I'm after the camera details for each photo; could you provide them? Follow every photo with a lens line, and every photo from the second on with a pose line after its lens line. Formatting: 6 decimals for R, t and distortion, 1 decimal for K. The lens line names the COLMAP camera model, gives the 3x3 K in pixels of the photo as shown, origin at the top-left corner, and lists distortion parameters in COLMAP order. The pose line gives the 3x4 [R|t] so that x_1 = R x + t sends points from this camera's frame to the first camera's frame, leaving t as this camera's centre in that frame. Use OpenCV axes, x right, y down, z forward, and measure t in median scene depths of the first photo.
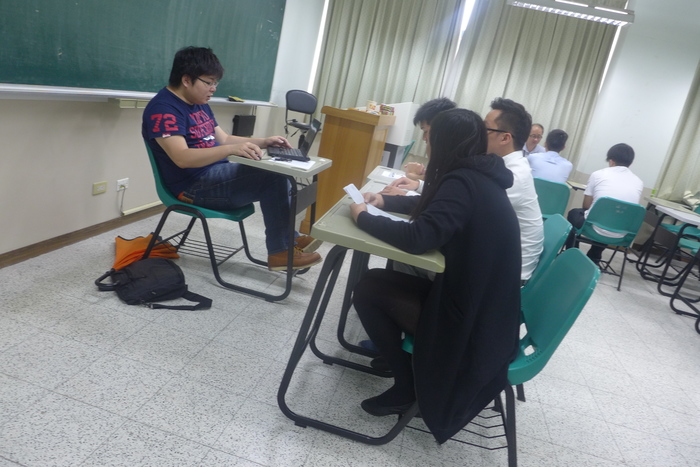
lens RADIAL K [[502.3, 0, 350.4], [0, 502.3, 233.0], [0, 0, 1]] dist [-0.060743, 0.022211]
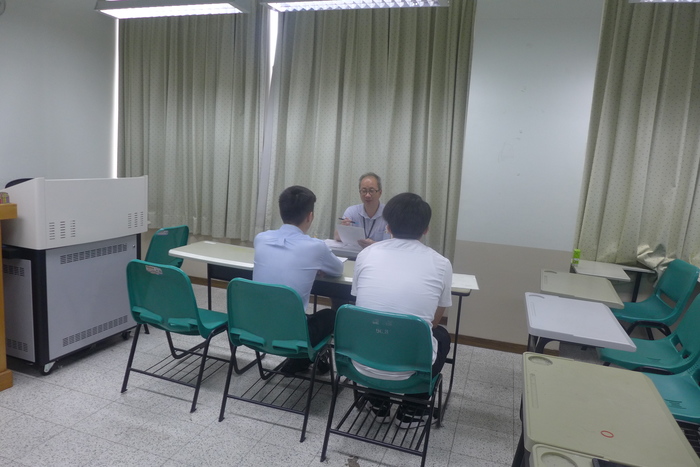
lens RADIAL K [[502.3, 0, 342.6], [0, 502.3, 234.1], [0, 0, 1]] dist [-0.060743, 0.022211]
pose [[0.983635, -0.122911, -0.131736, 0.942868], [0.103277, 0.983770, -0.146733, -0.112361], [0.147633, 0.130726, 0.980365, 0.794758]]
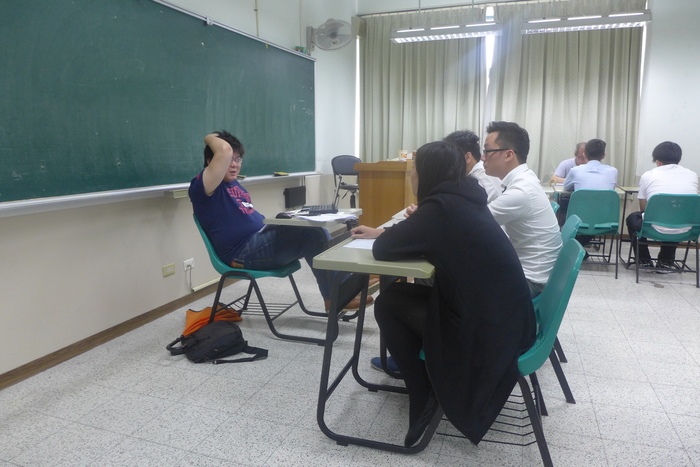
lens RADIAL K [[502.3, 0, 349.5], [0, 502.3, 227.4], [0, 0, 1]] dist [-0.060743, 0.022211]
pose [[0.969504, -0.185903, -0.159691, 0.115685], [0.162634, 0.975488, -0.148234, 0.058388], [0.183334, 0.117743, 0.975974, -0.072090]]
